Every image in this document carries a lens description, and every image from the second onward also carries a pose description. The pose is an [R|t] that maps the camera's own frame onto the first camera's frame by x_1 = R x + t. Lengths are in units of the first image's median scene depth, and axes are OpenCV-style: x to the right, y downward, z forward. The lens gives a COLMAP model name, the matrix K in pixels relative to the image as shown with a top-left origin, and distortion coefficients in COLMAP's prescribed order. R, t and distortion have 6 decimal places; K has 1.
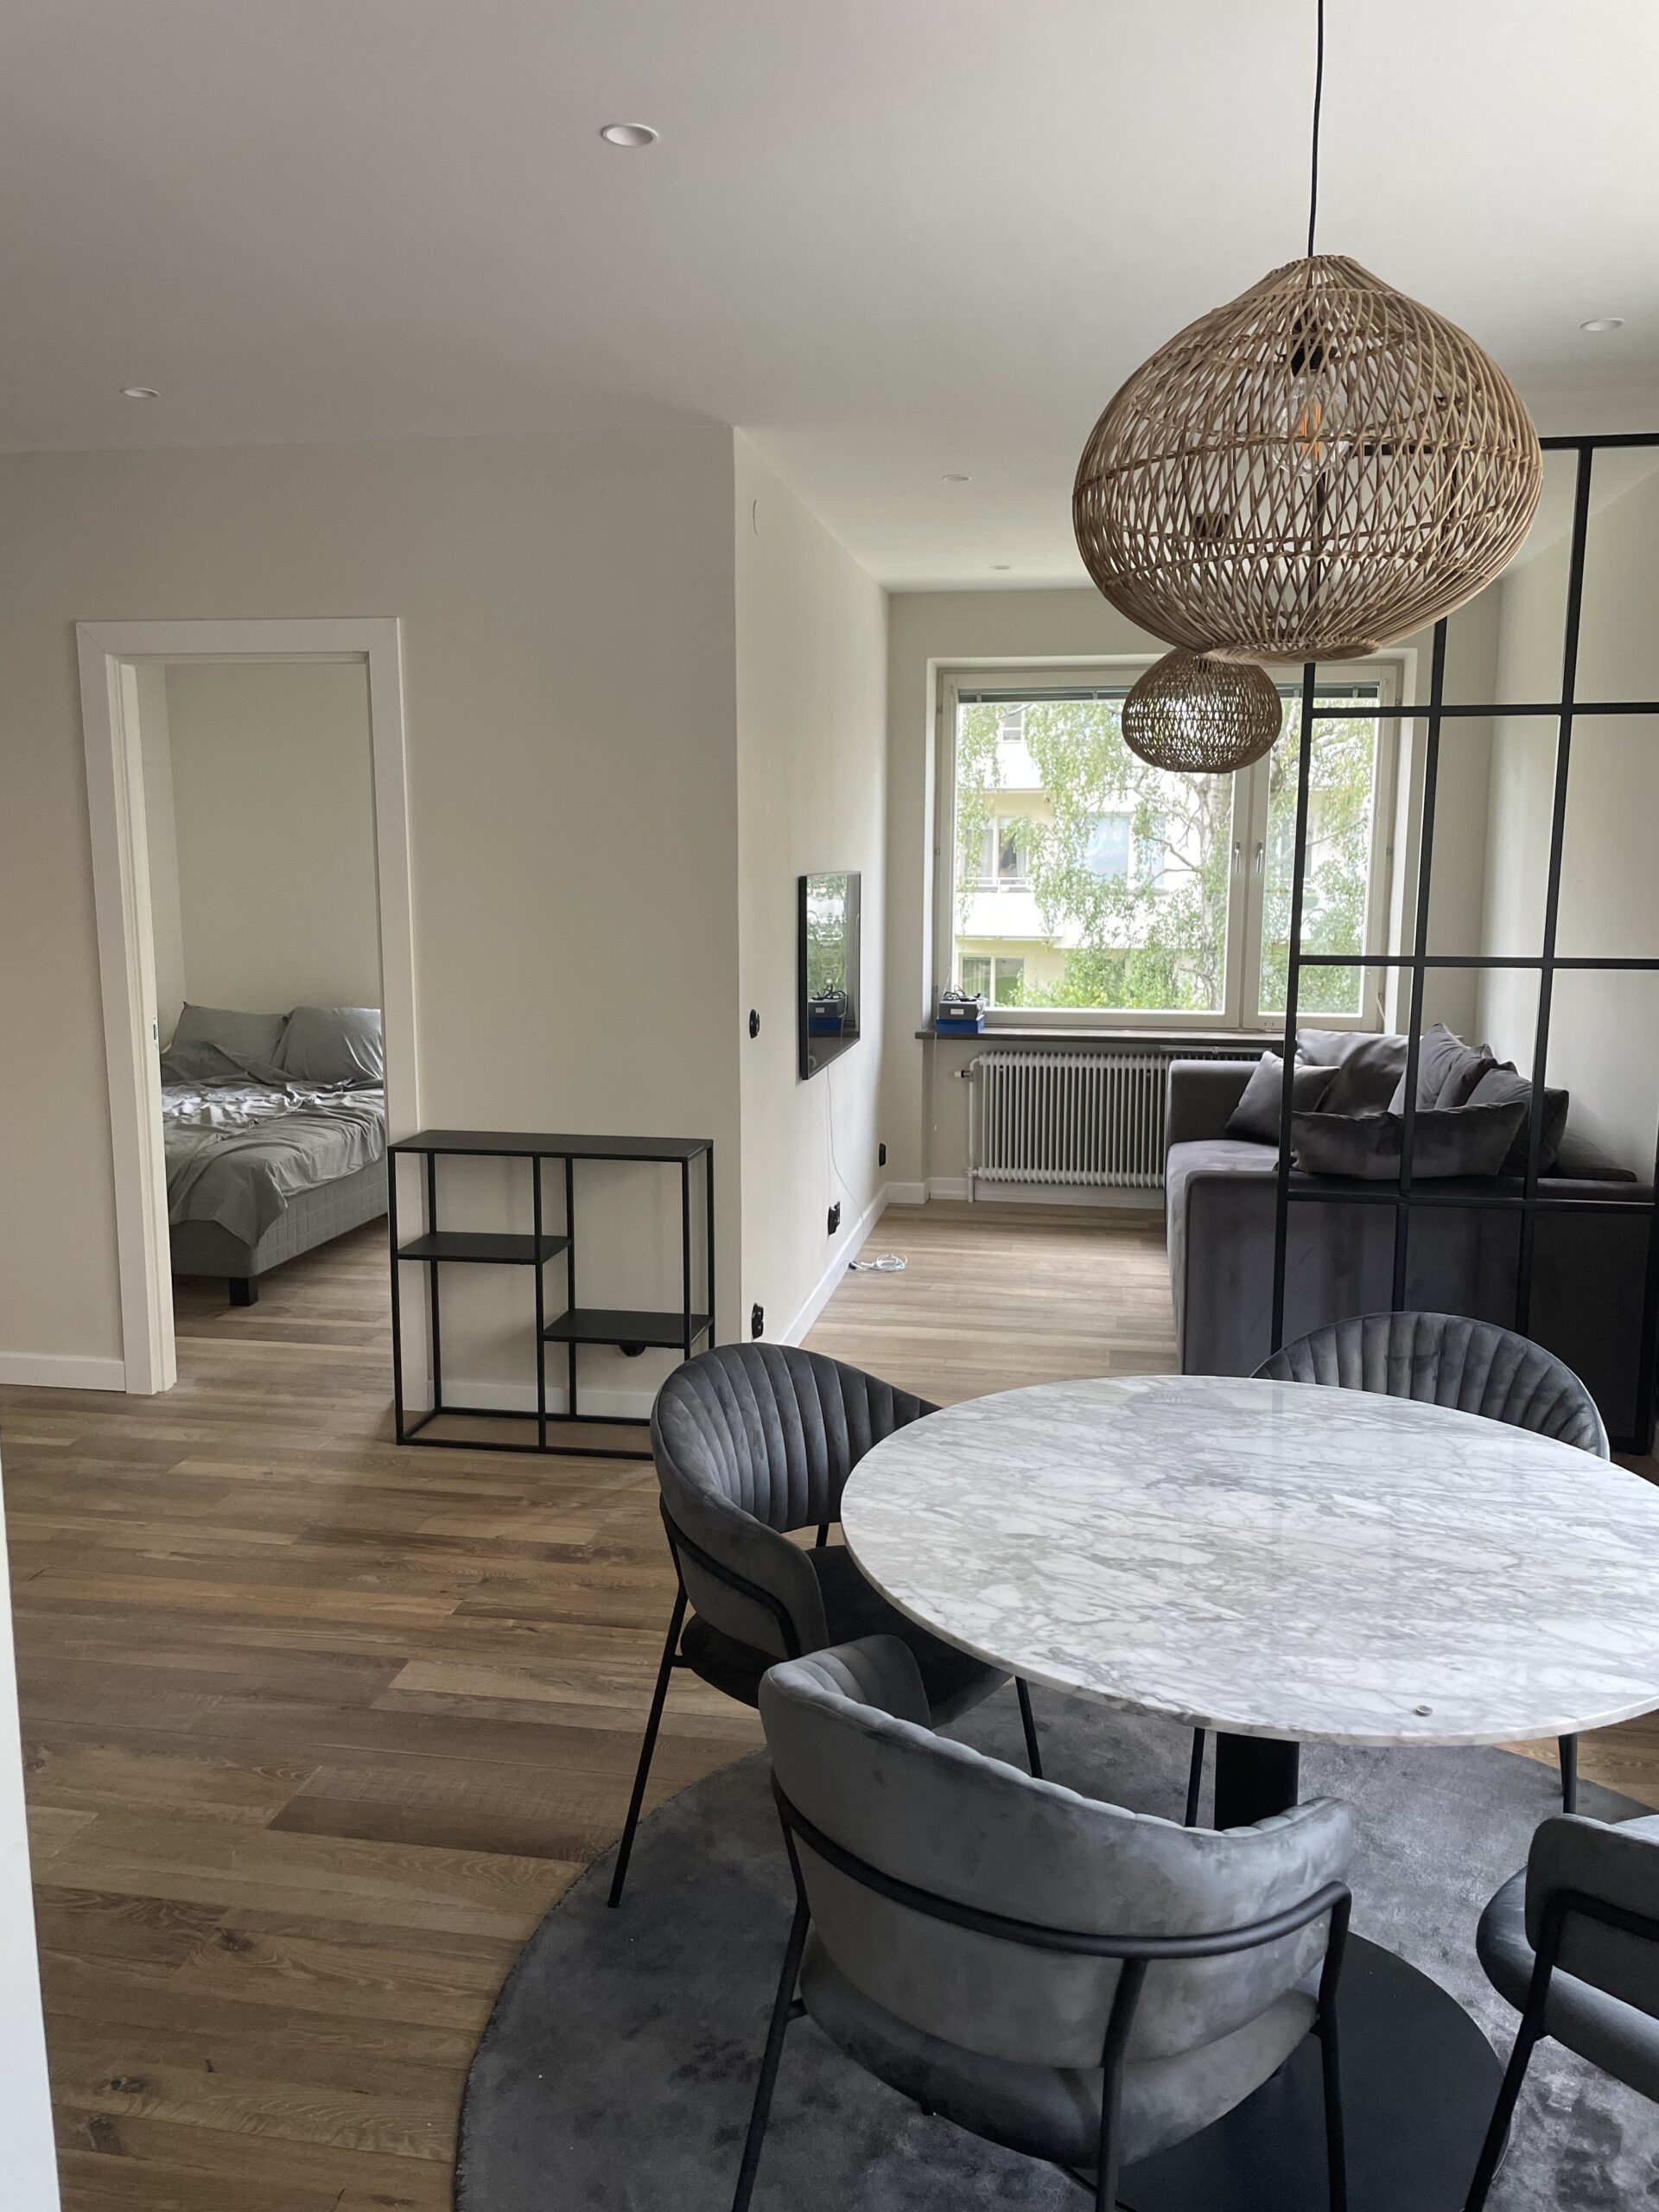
lens RADIAL K [[1689.1, 0, 842.8], [0, 1689.1, 1101.3], [0, 0, 1]] dist [0.017309, -0.007227]
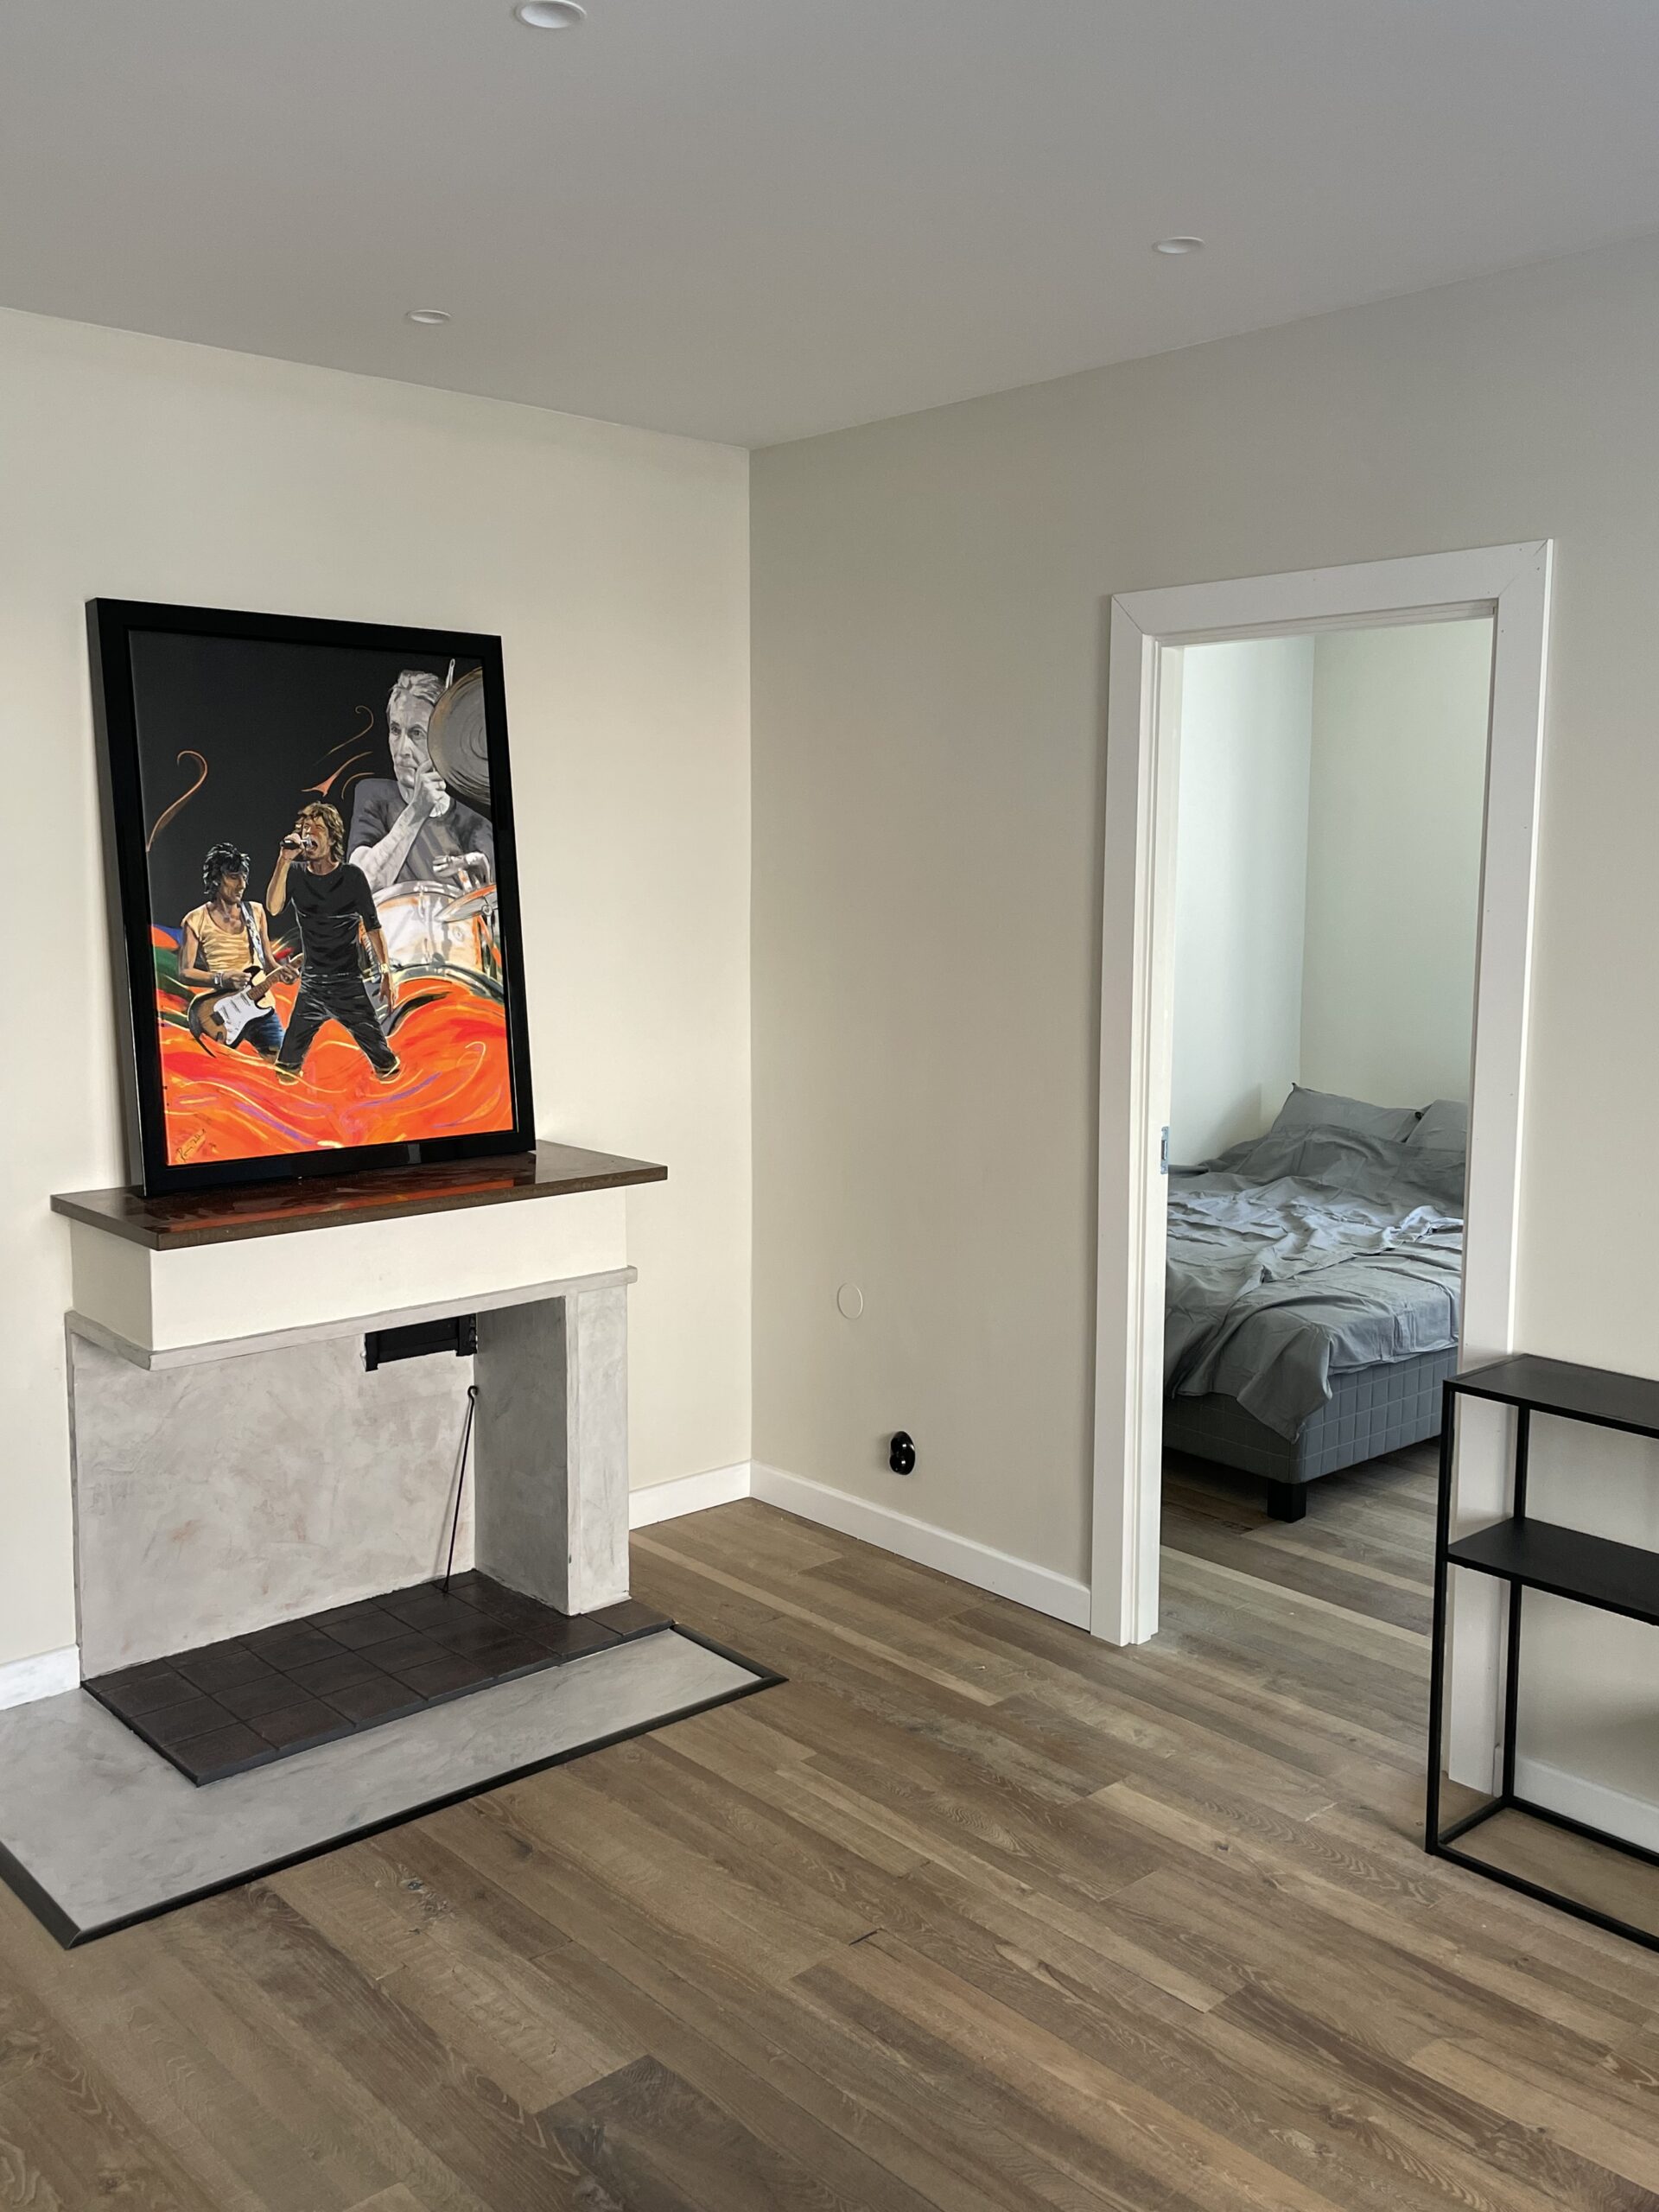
lens RADIAL K [[1962.8, 0, 809.6], [0, 1962.8, 1038.3], [0, 0, 1]] dist [0.016699, -0.025566]
pose [[0.780370, 0.062763, -0.622161, -0.007906], [-0.092793, 0.995558, -0.015957, -0.063751], [0.618395, 0.070185, 0.782727, 0.270311]]
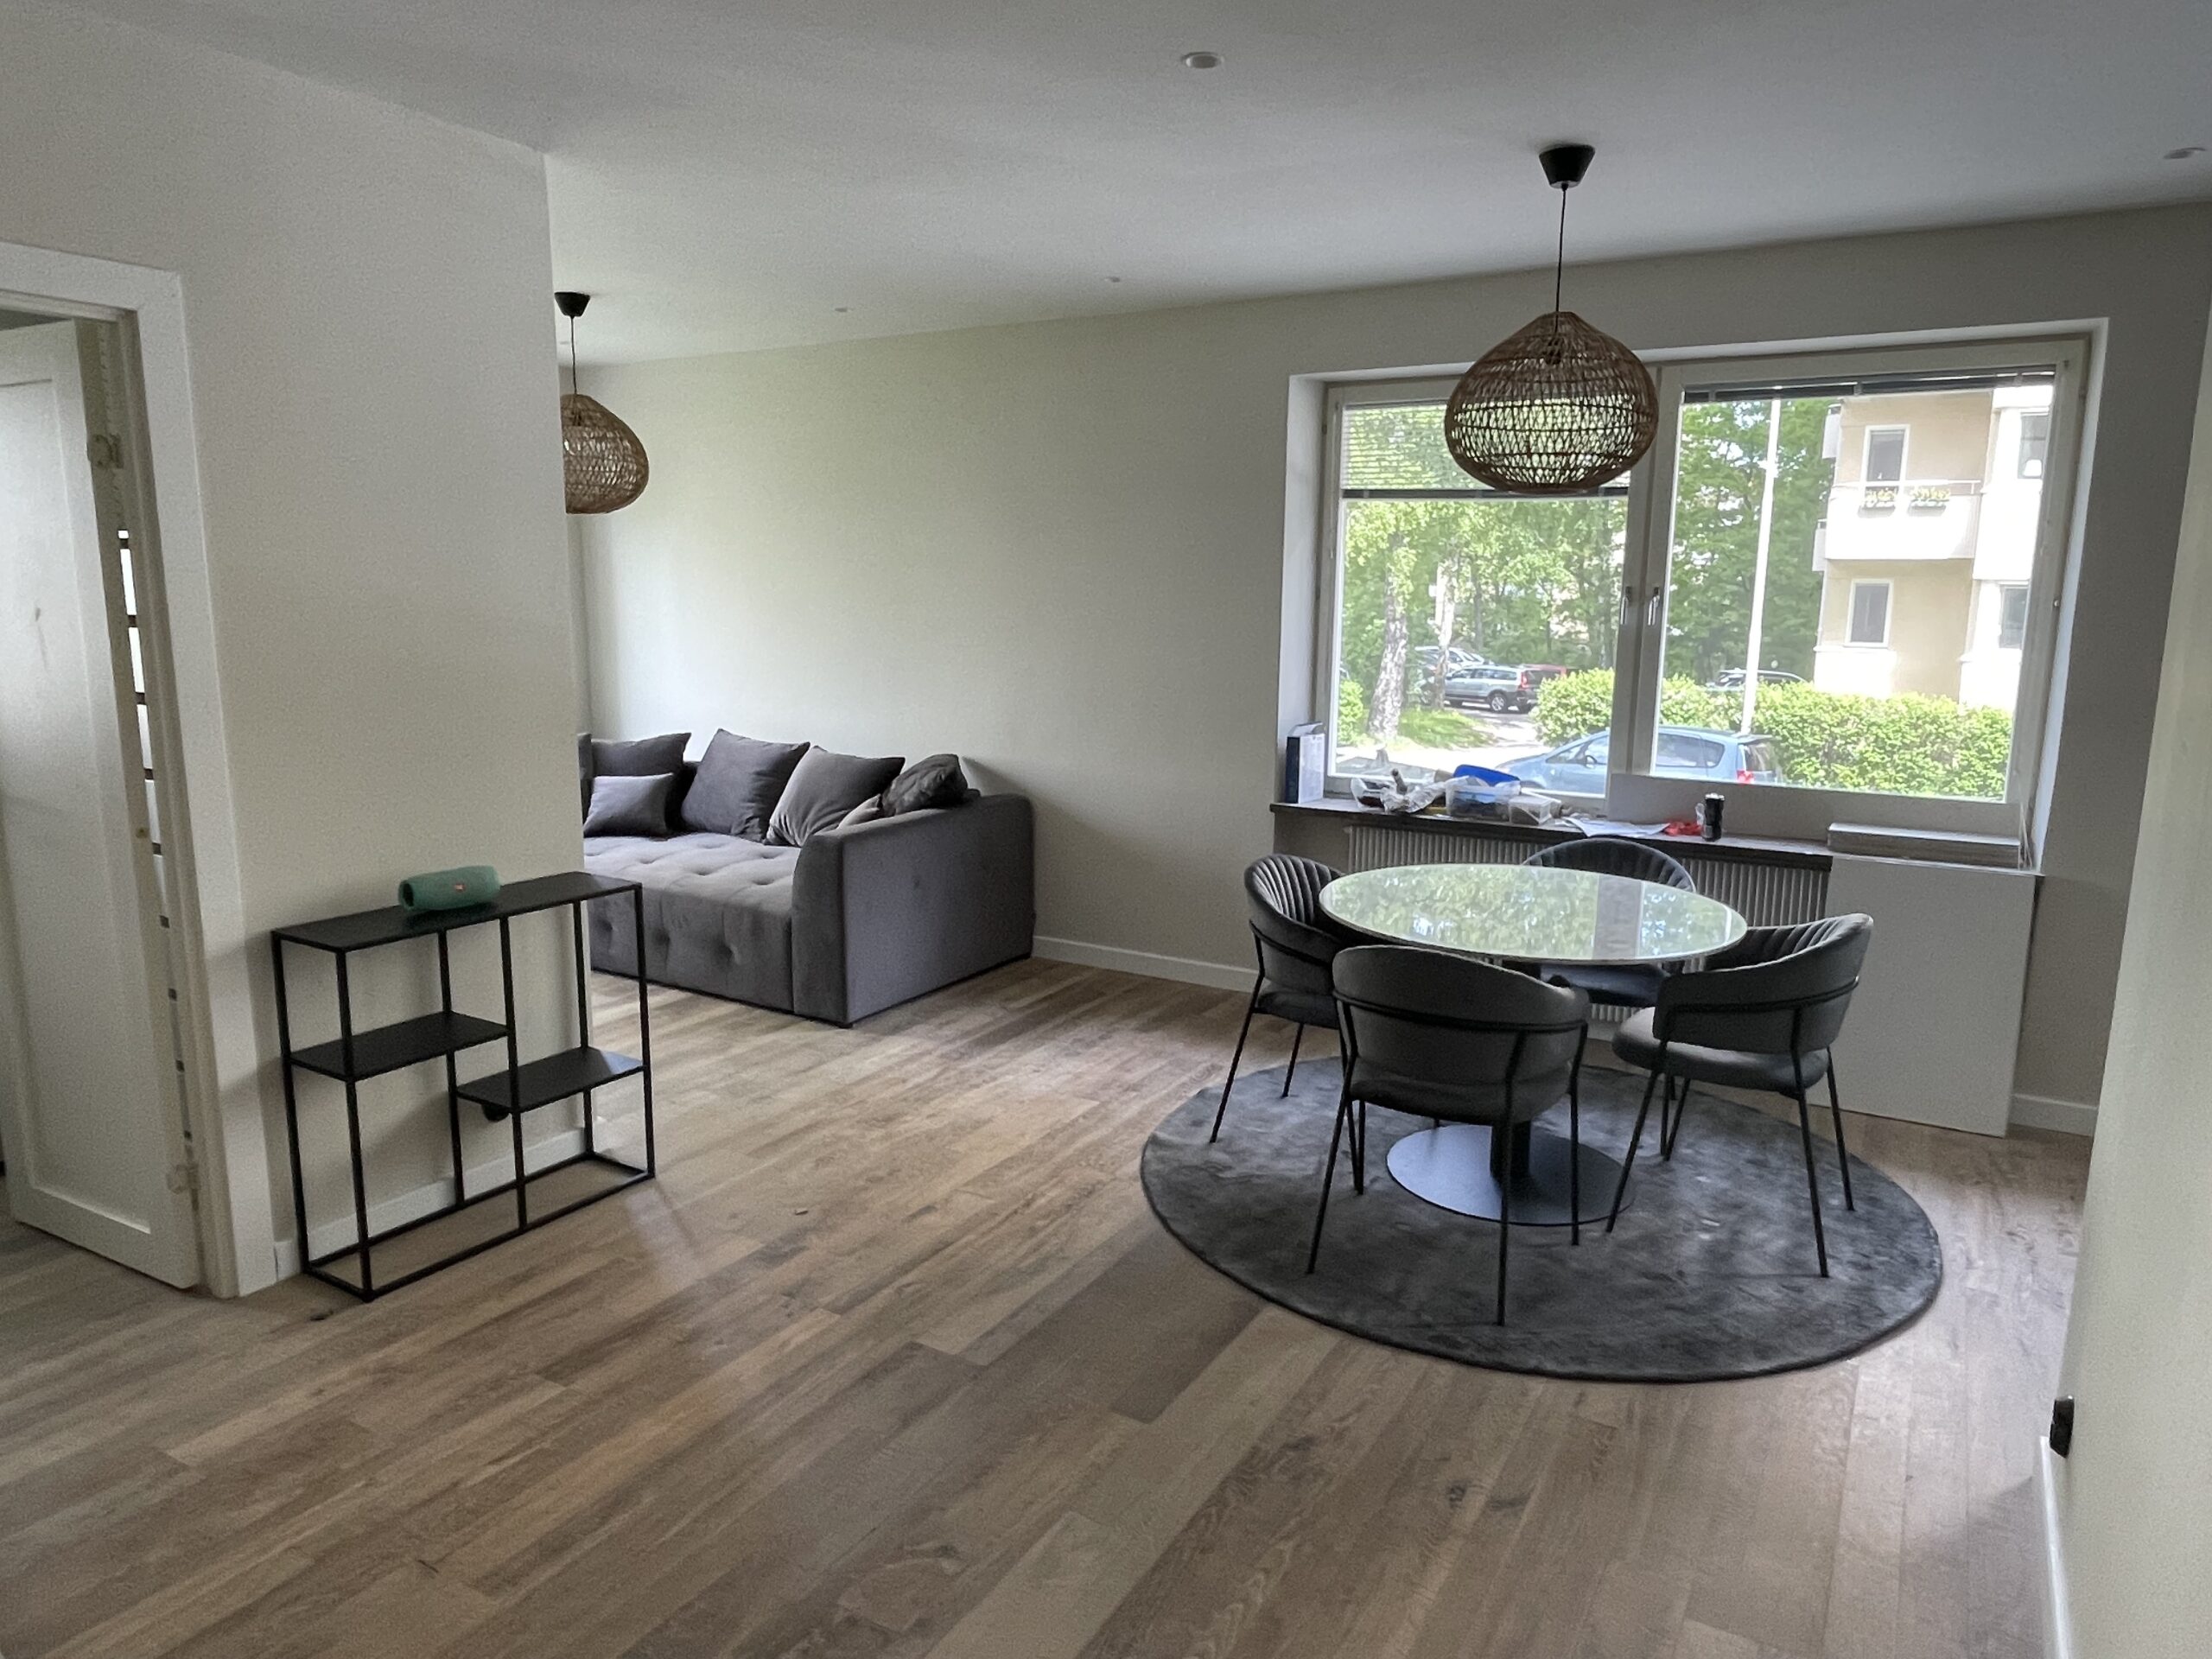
lens RADIAL K [[1443.2, 0, 1095.5], [0, 1443.2, 829.1], [0, 0, 1]] dist [0.002678, -0.000728]
pose [[0.351455, -0.156028, 0.923112, -0.752762], [0.129816, 0.984611, 0.116998, -0.059688], [-0.927161, 0.078715, 0.366301, 0.400169]]
